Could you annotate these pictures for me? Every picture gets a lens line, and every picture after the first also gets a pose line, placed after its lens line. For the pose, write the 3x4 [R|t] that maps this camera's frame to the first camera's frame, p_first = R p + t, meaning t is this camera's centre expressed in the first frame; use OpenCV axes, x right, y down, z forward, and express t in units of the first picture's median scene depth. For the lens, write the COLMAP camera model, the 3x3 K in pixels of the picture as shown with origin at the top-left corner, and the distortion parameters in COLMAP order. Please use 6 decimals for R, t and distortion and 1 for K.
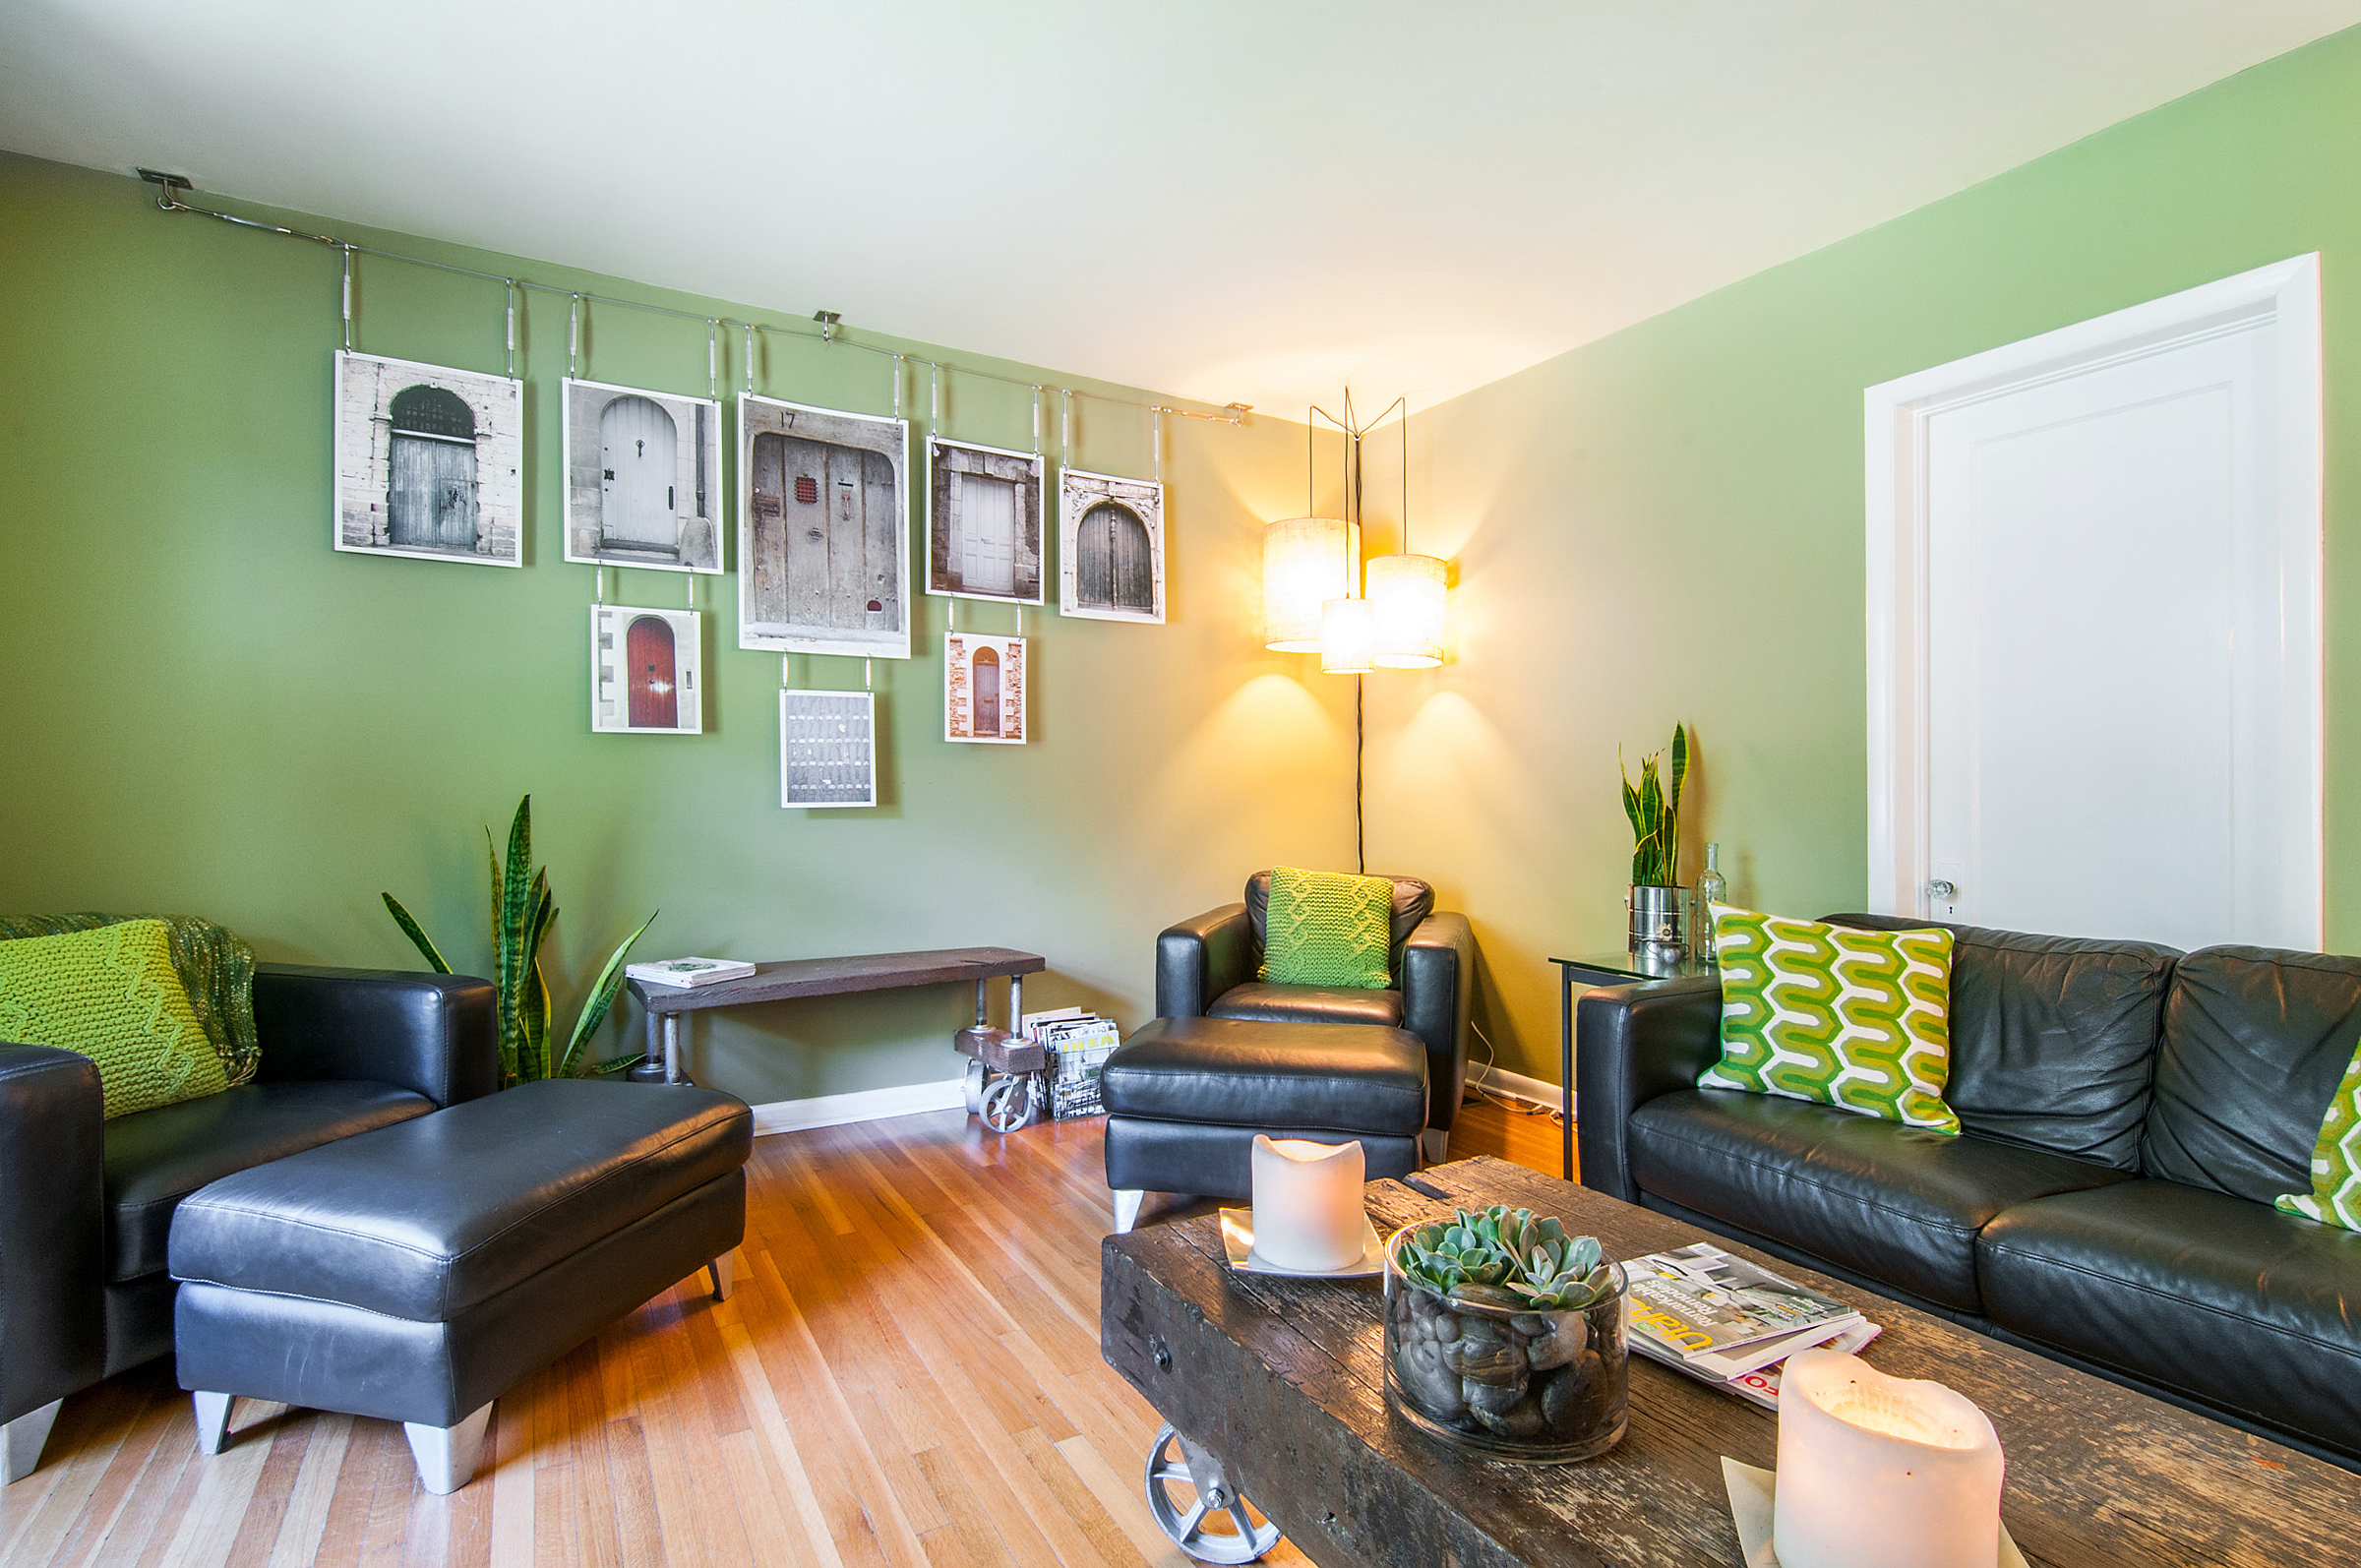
lens RADIAL K [[1128.0, 0, 1168.7], [0, 1128.0, 788.5], [0, 0, 1]] dist [-0.001016, 0.000280]
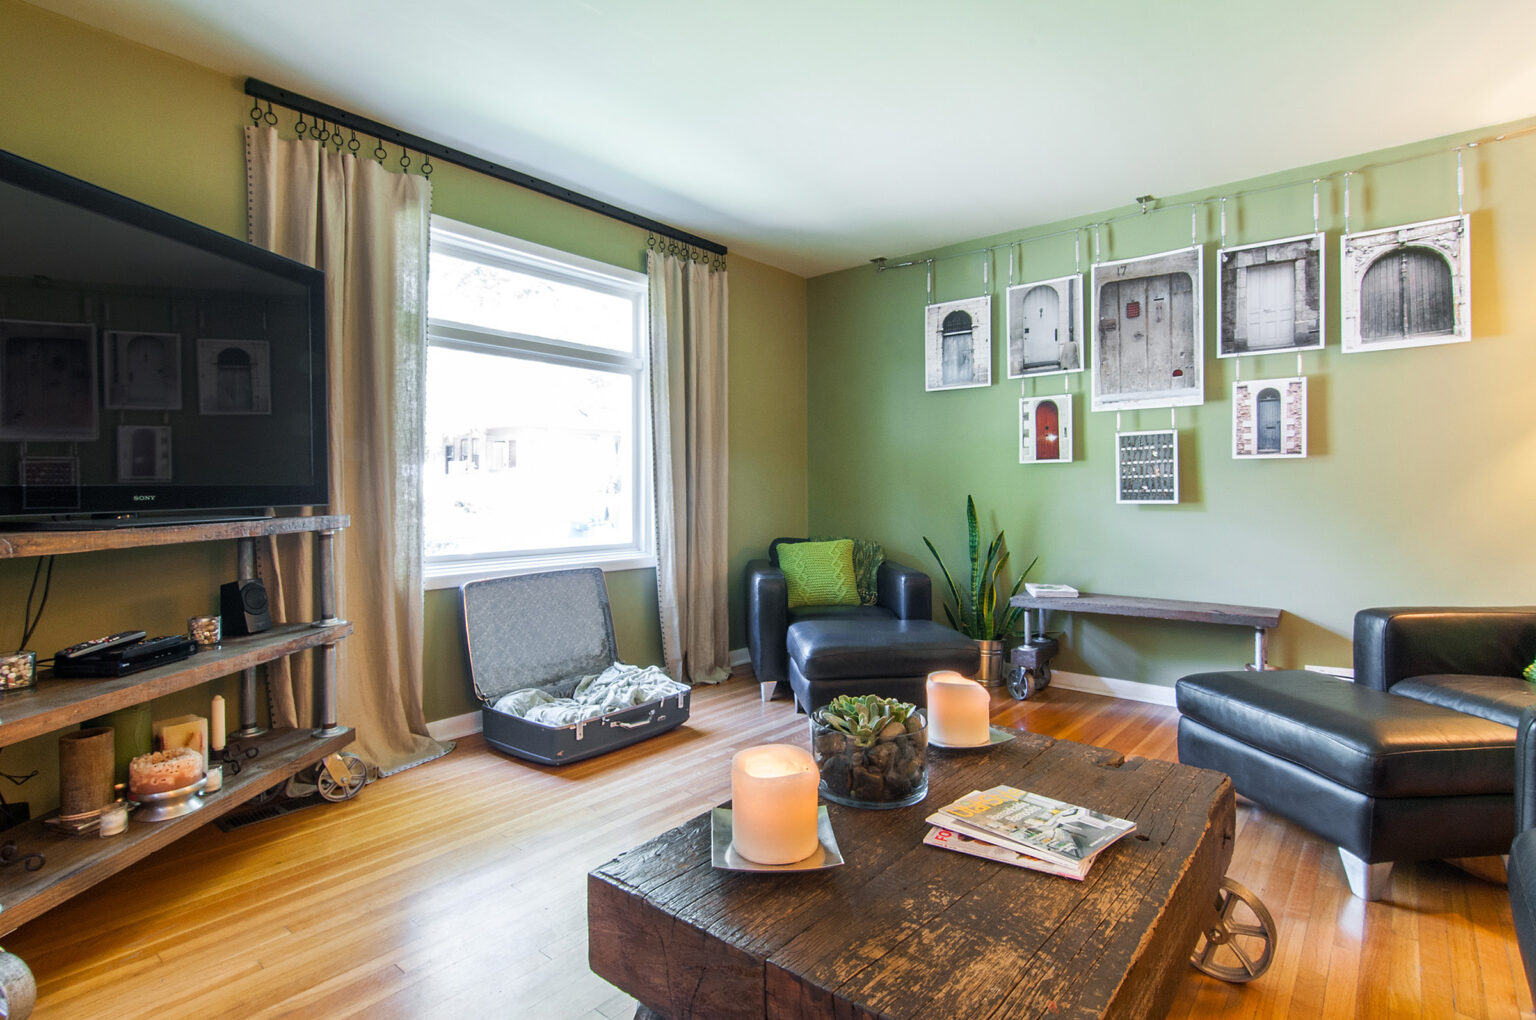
lens RADIAL K [[733.9, 0, 758.0], [0, 733.9, 499.9], [0, 0, 1]] dist [-0.001016, 0.000280]
pose [[0.342540, 0.006361, -0.939482, 0.486154], [-0.000604, 0.999978, 0.006551, 0.005046], [0.939503, -0.001677, 0.342536, 0.118709]]
